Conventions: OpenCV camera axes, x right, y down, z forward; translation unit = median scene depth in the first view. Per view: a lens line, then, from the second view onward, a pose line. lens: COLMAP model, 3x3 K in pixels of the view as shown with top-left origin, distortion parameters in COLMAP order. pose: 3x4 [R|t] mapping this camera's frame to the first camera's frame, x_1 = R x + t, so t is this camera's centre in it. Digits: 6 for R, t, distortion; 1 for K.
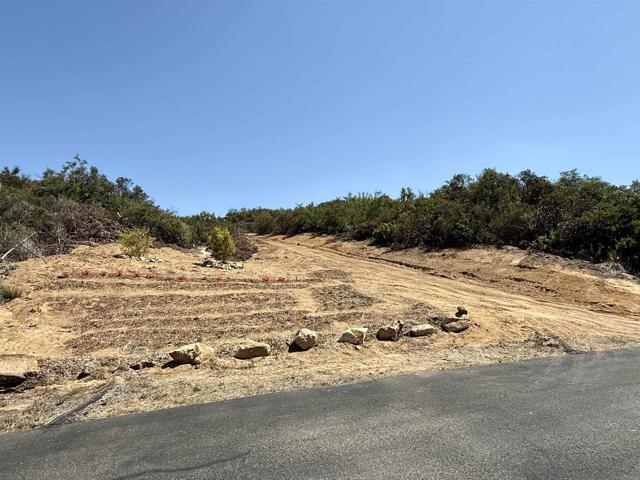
lens RADIAL K [[379.7, 0, 318.1], [0, 379.7, 237.7], [0, 0, 1]] dist [0.004830, 0.000652]
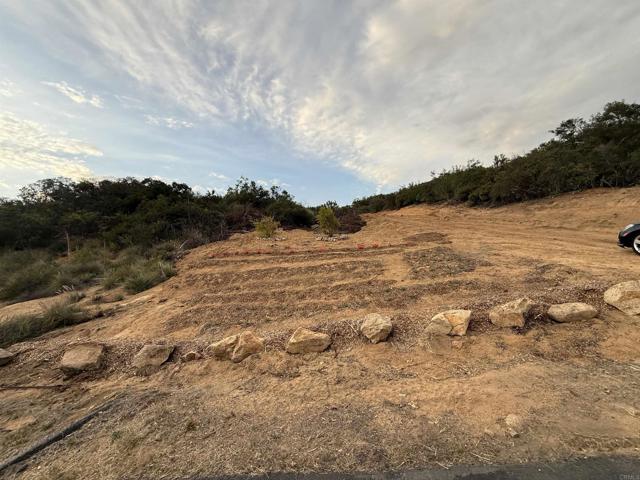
lens RADIAL K [[255.4, 0, 319.8], [0, 255.4, 239.6], [0, 0, 1]] dist [0.001009, -0.000289]
pose [[0.919352, -0.089994, -0.383005, 0.034435], [0.121798, 0.990766, 0.059562, 0.025776], [0.374109, -0.101408, 0.921824, 0.249847]]
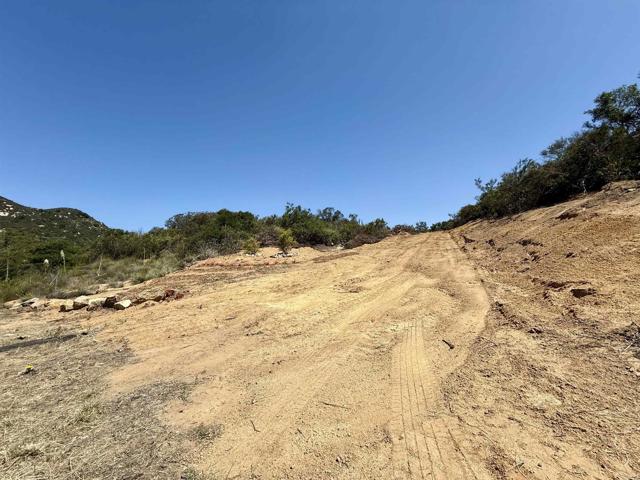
lens RADIAL K [[255.4, 0, 318.8], [0, 255.4, 238.4], [0, 0, 1]] dist [0.001009, -0.000289]
pose [[0.626009, -0.122795, -0.770087, 0.620191], [0.108346, 0.991642, -0.070048, 0.098808], [0.772252, -0.039585, 0.634081, 0.549331]]
